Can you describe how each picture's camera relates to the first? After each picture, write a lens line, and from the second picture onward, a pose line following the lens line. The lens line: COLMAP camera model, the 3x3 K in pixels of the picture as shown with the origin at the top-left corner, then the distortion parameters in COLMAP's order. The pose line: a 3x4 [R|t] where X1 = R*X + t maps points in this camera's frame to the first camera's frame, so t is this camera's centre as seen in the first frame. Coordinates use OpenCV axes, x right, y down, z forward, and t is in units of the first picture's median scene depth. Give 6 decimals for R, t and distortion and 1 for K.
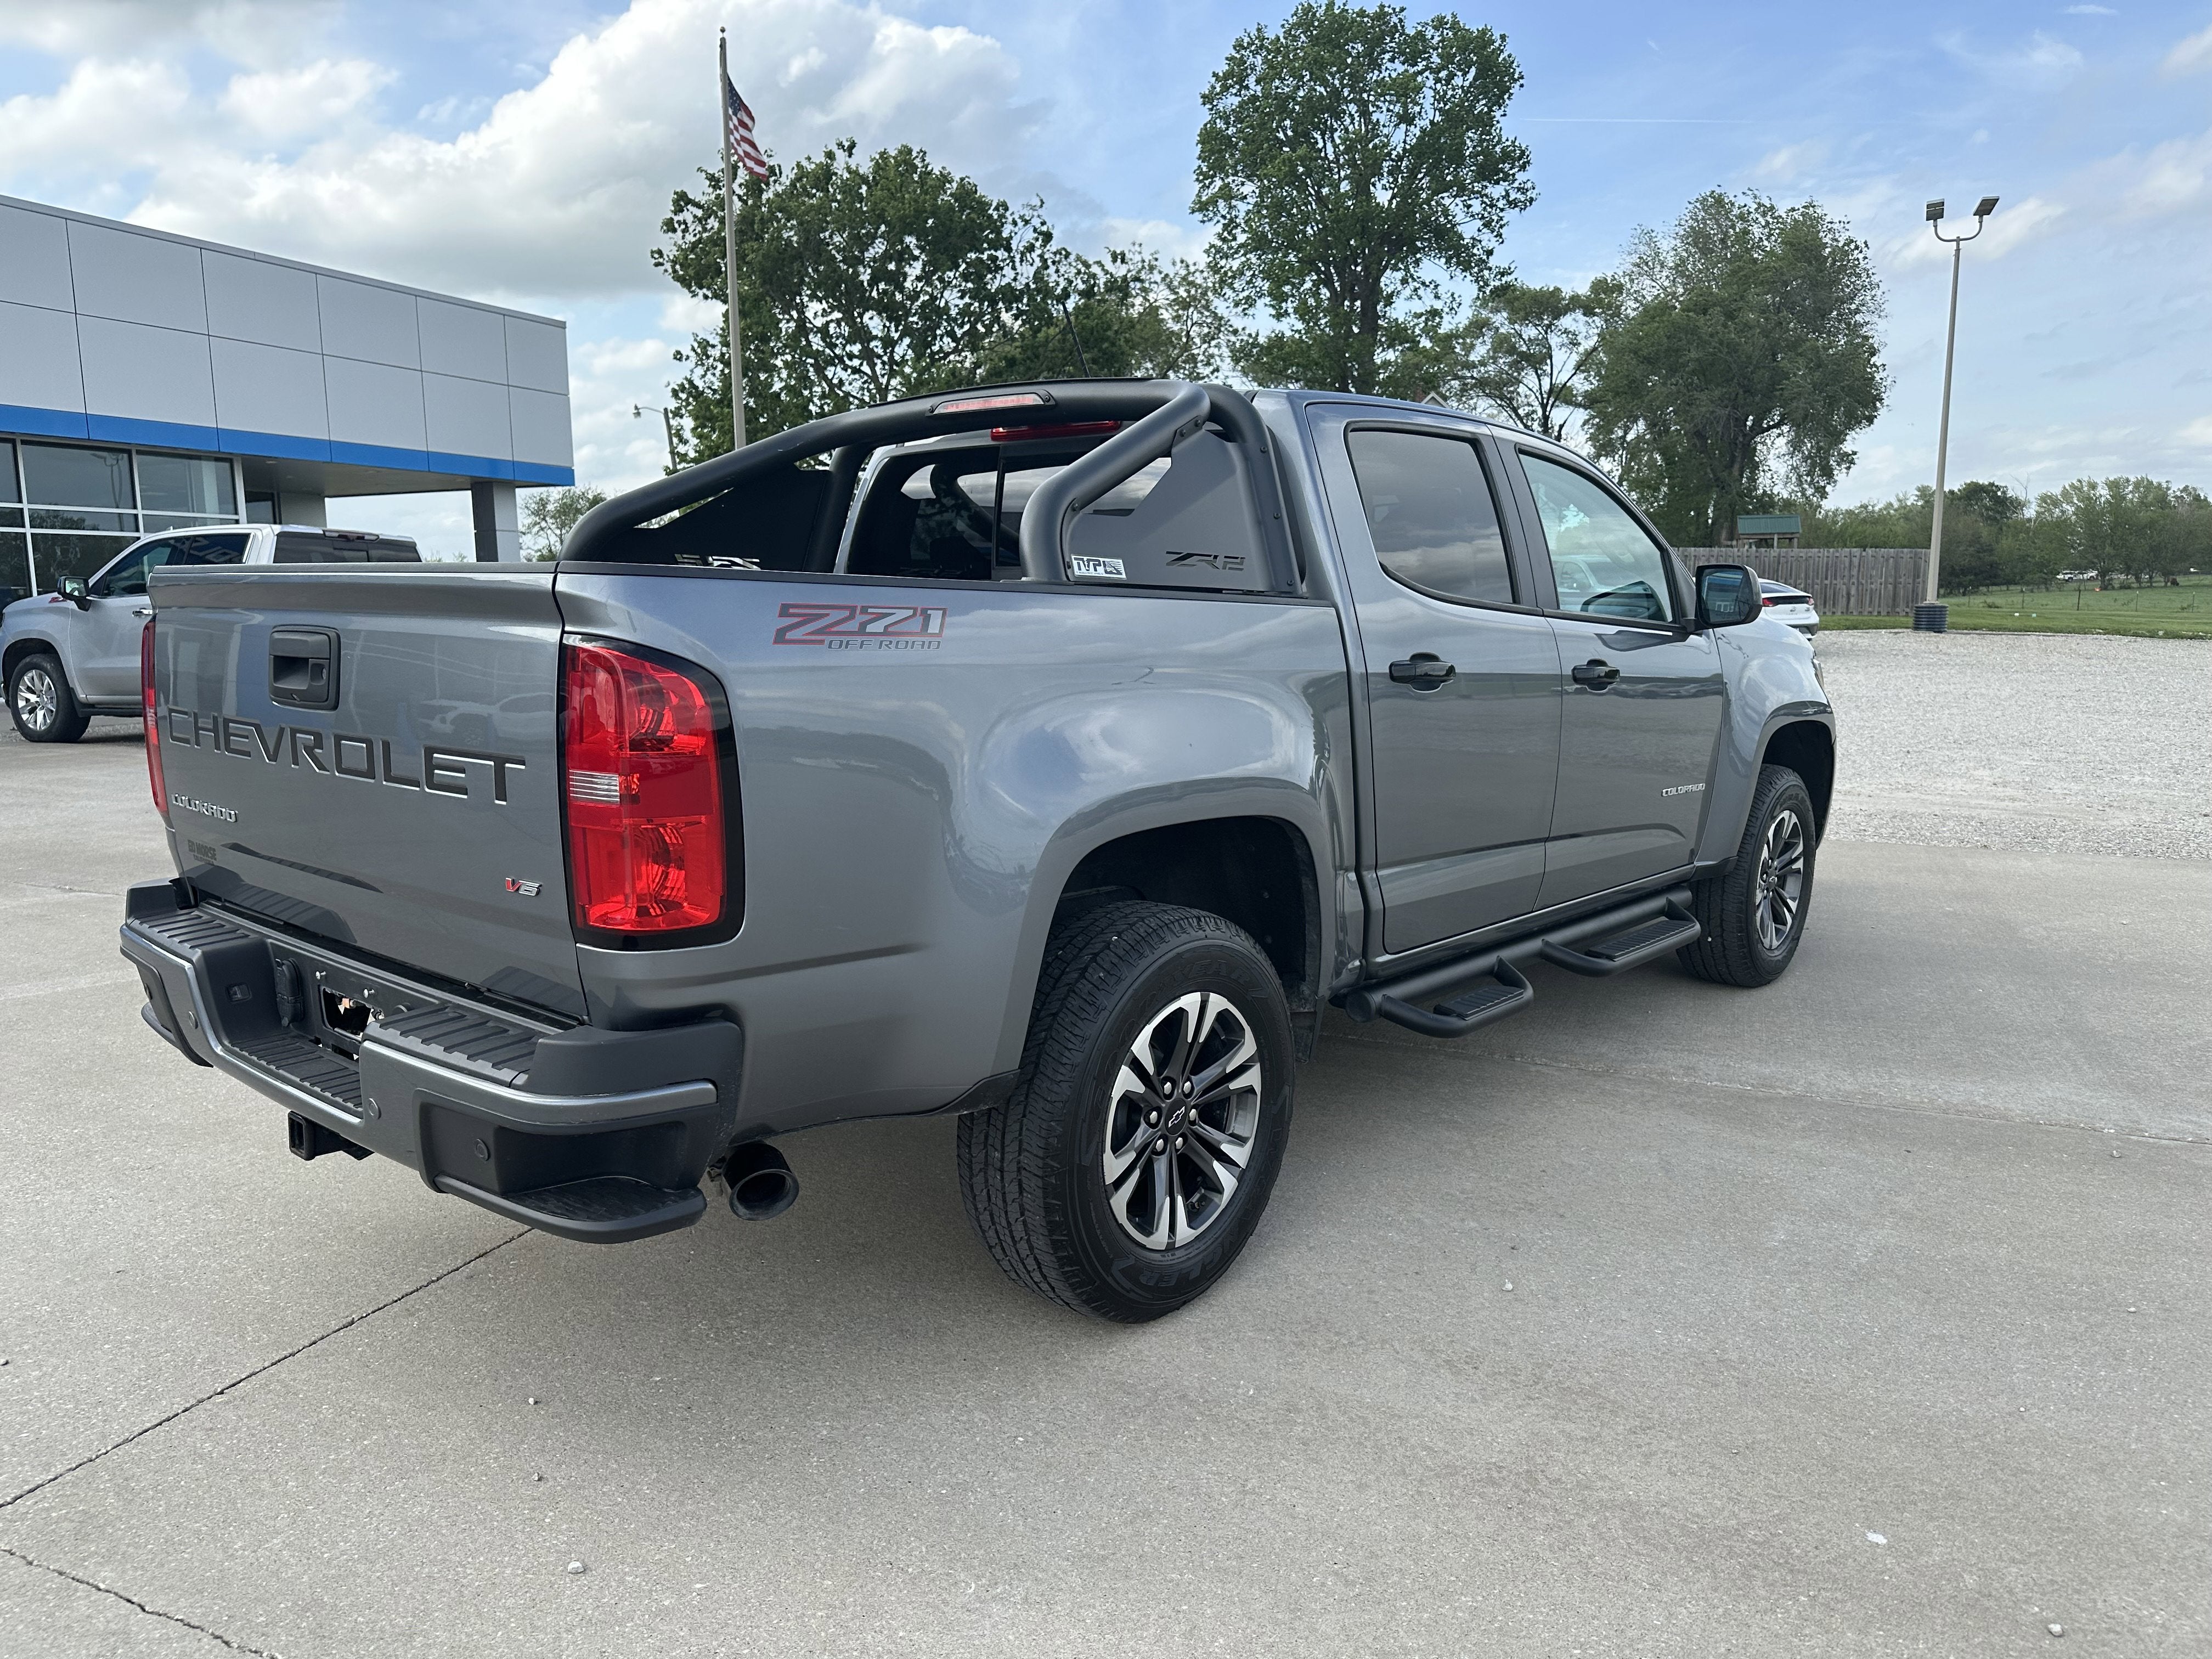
lens RADIAL K [[1548.6, 0, 1125.2], [0, 1548.6, 834.8], [0, 0, 1]] dist [0.032568, -0.037824]
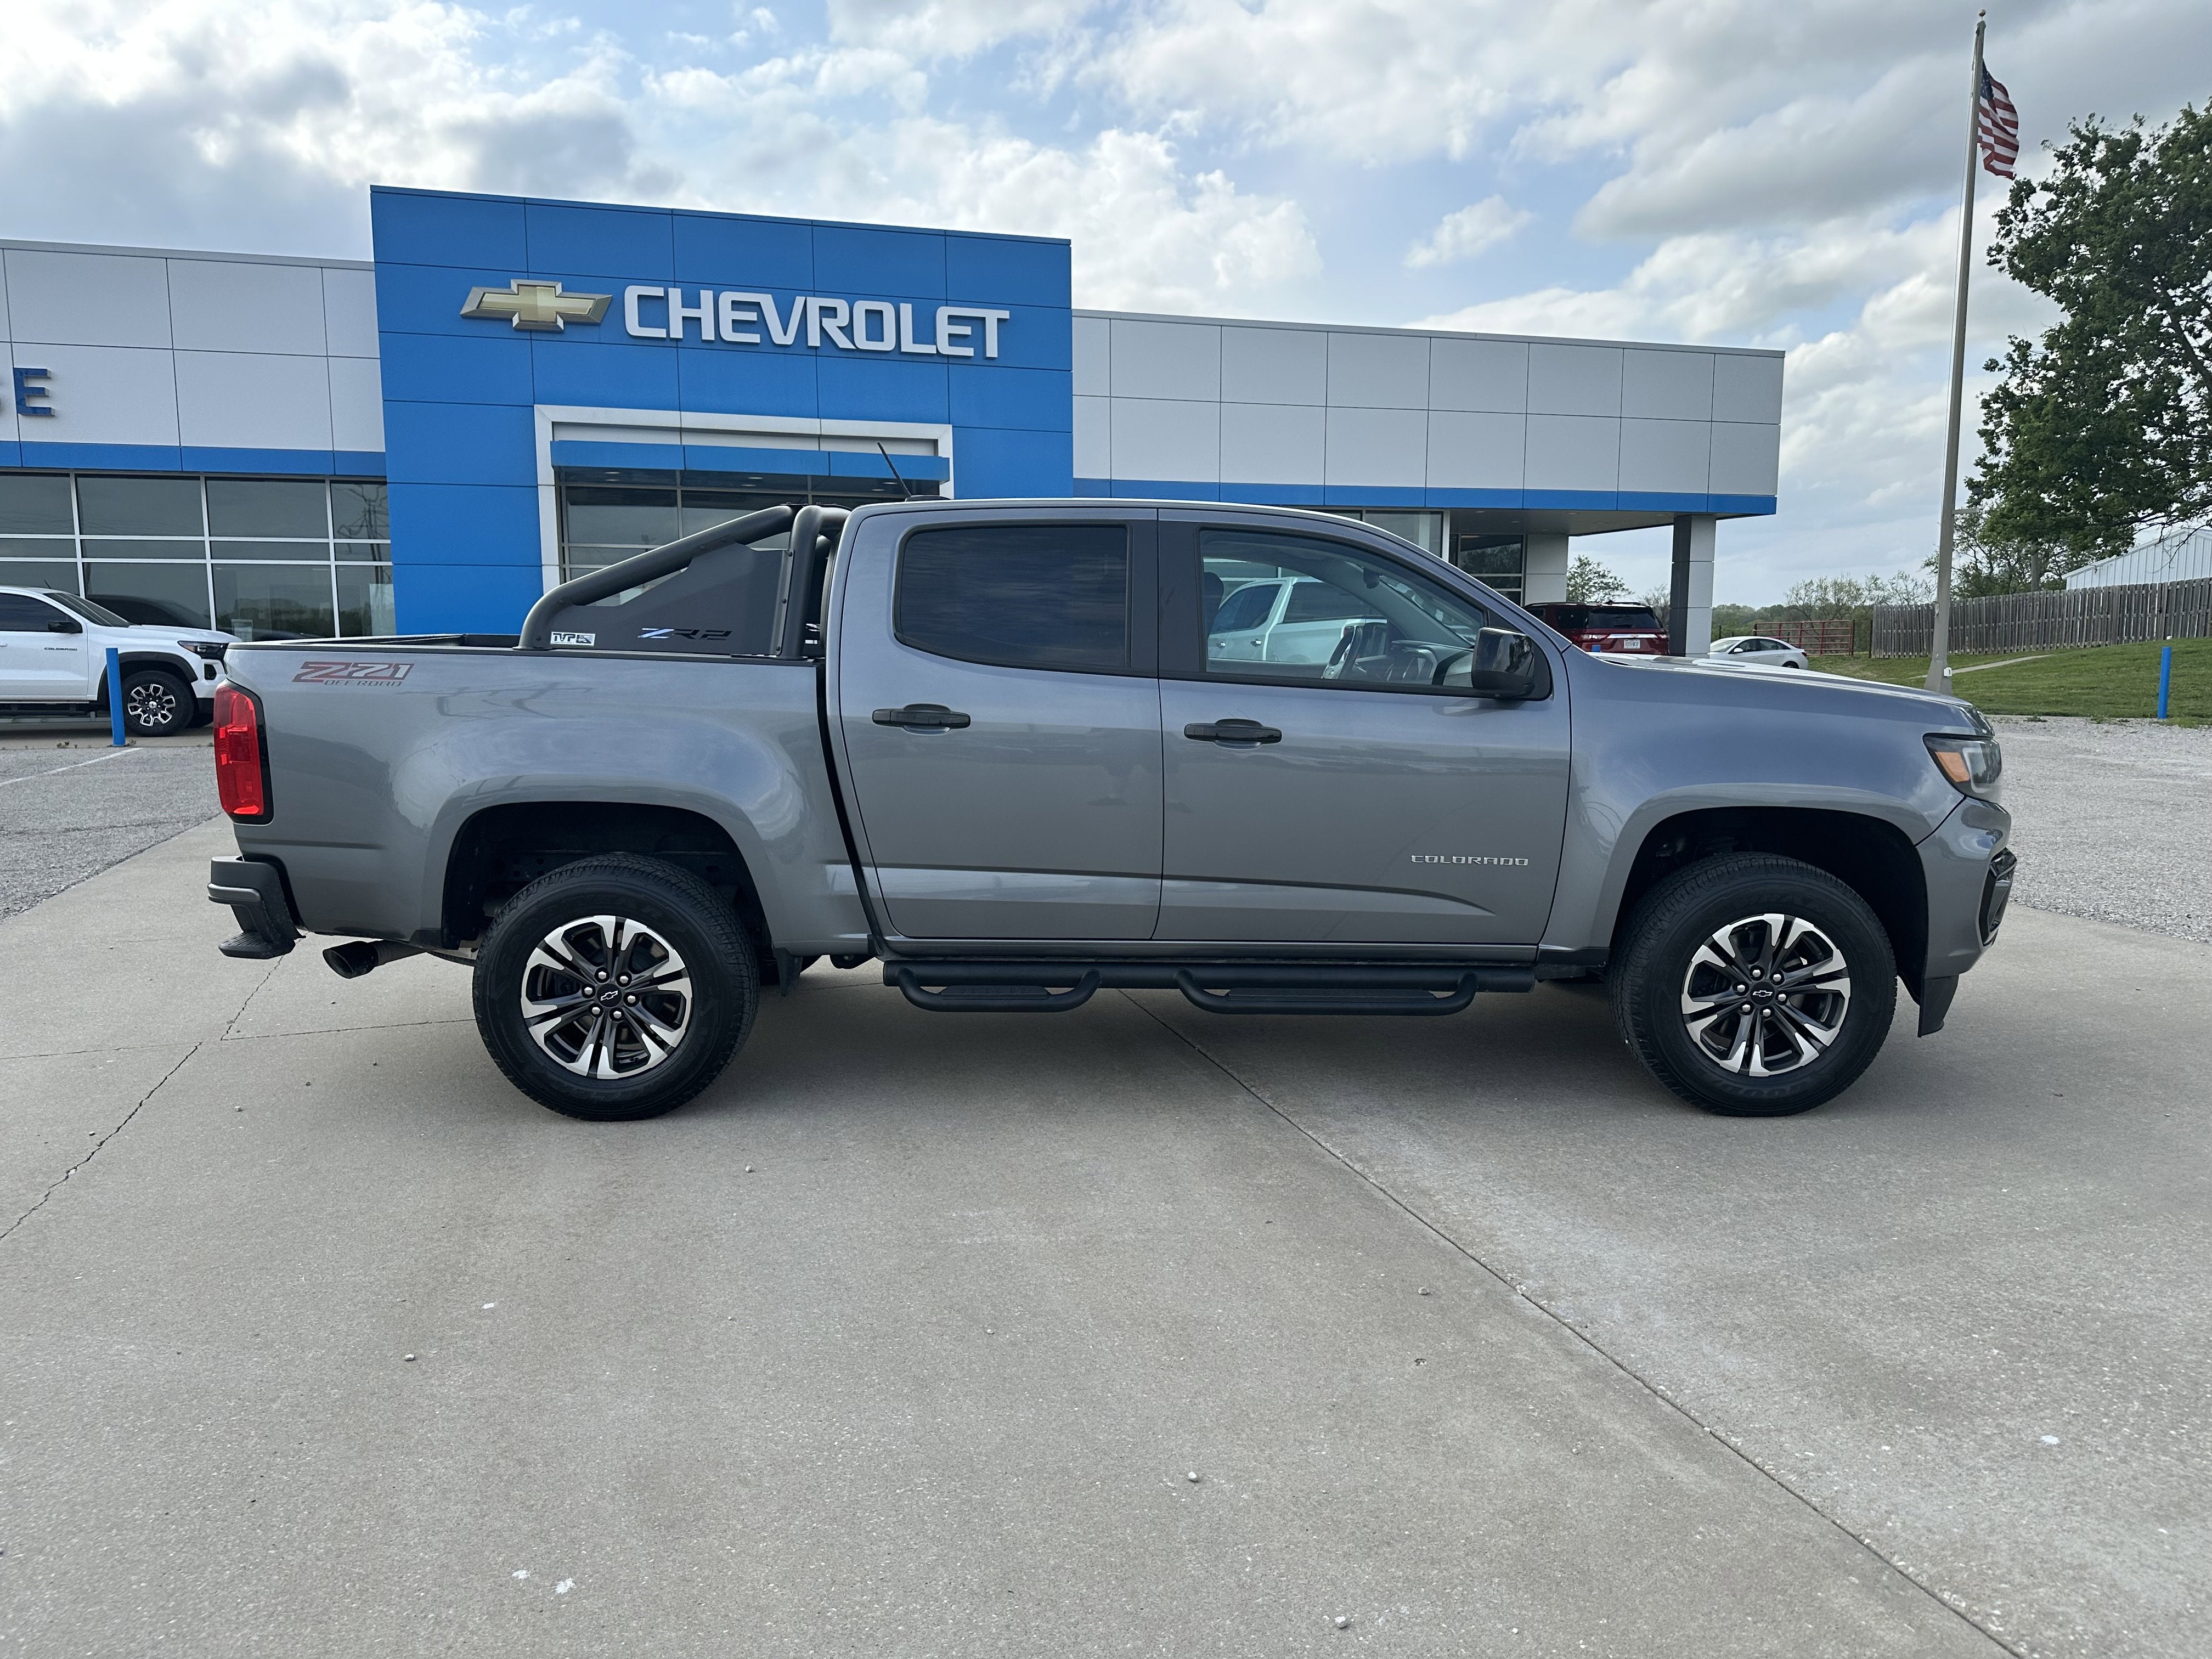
lens RADIAL K [[1548.6, 0, 1195.4], [0, 1548.6, 889.9], [0, 0, 1]] dist [0.032568, -0.037824]
pose [[0.676711, 0.126926, -0.725226, 1.149656], [-0.111384, 0.991339, 0.069568, -0.070972], [0.727775, 0.033702, 0.684988, 0.269697]]
